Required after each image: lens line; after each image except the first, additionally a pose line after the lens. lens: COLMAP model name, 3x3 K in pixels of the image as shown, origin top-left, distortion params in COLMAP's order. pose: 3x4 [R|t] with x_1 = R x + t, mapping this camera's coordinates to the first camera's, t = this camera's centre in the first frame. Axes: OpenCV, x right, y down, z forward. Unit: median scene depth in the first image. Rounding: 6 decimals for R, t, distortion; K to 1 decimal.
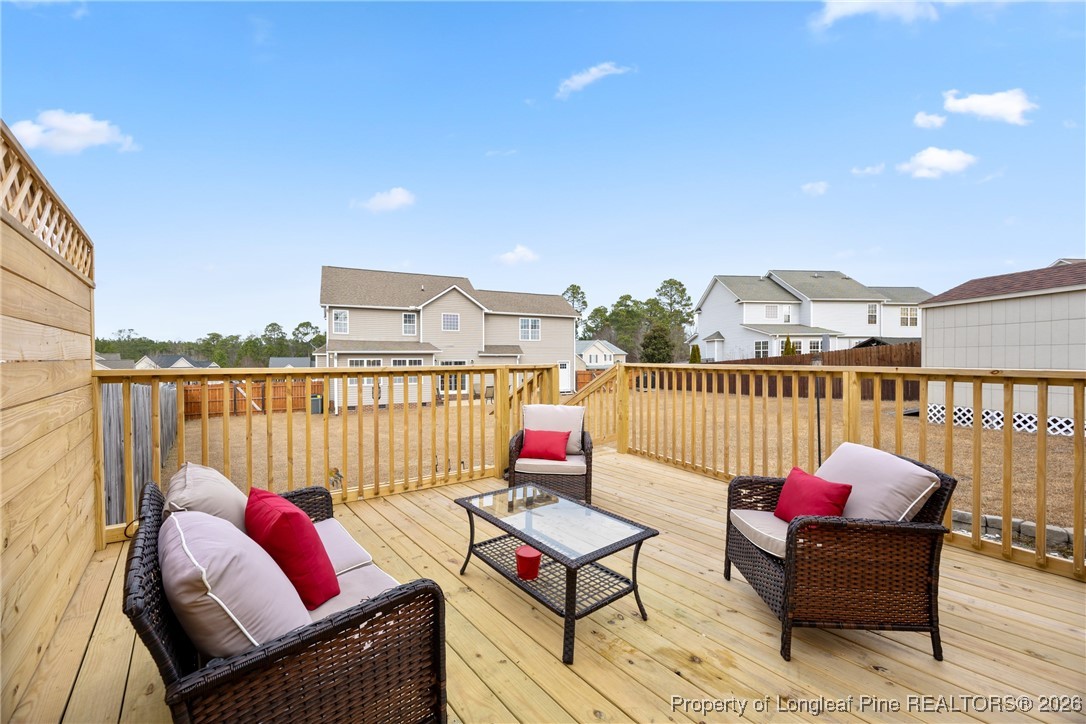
lens RADIAL K [[415.7, 0, 544.9], [0, 415.7, 363.1], [0, 0, 1]] dist [-0.002602, 0.000284]
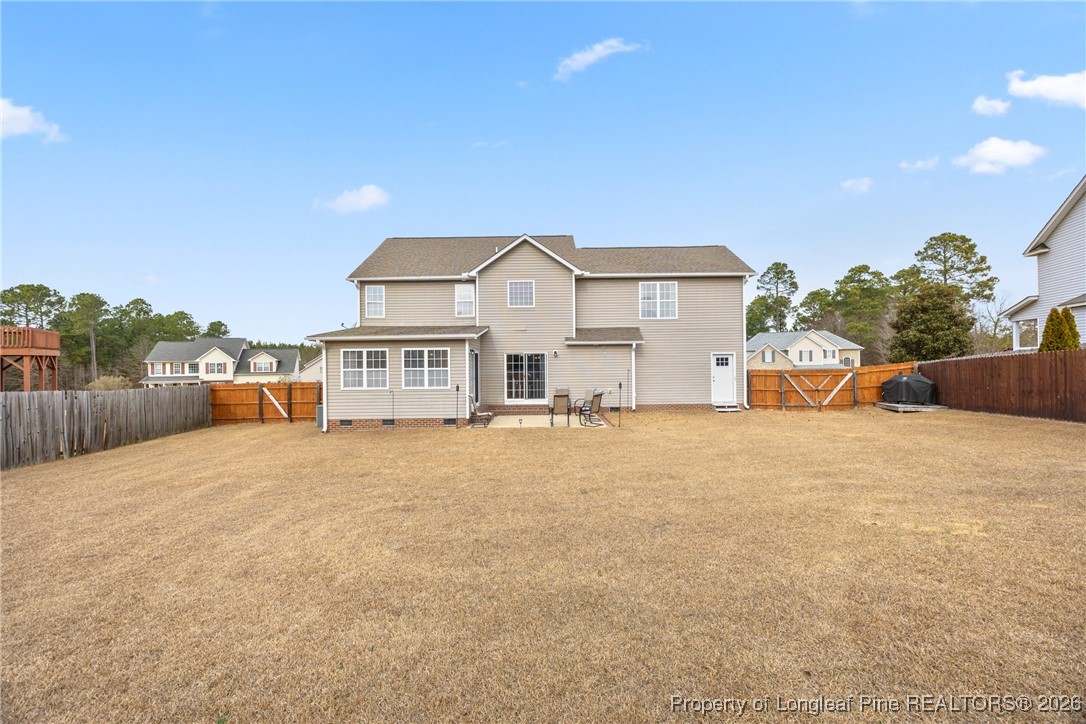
lens RADIAL K [[415.7, 0, 538.5], [0, 415.7, 361.0], [0, 0, 1]] dist [-0.002602, 0.000284]
pose [[0.891542, -0.007329, -0.452879, 0.027180], [0.003179, 0.999946, -0.009925, 0.003885], [0.452927, 0.007409, 0.891517, 0.128437]]
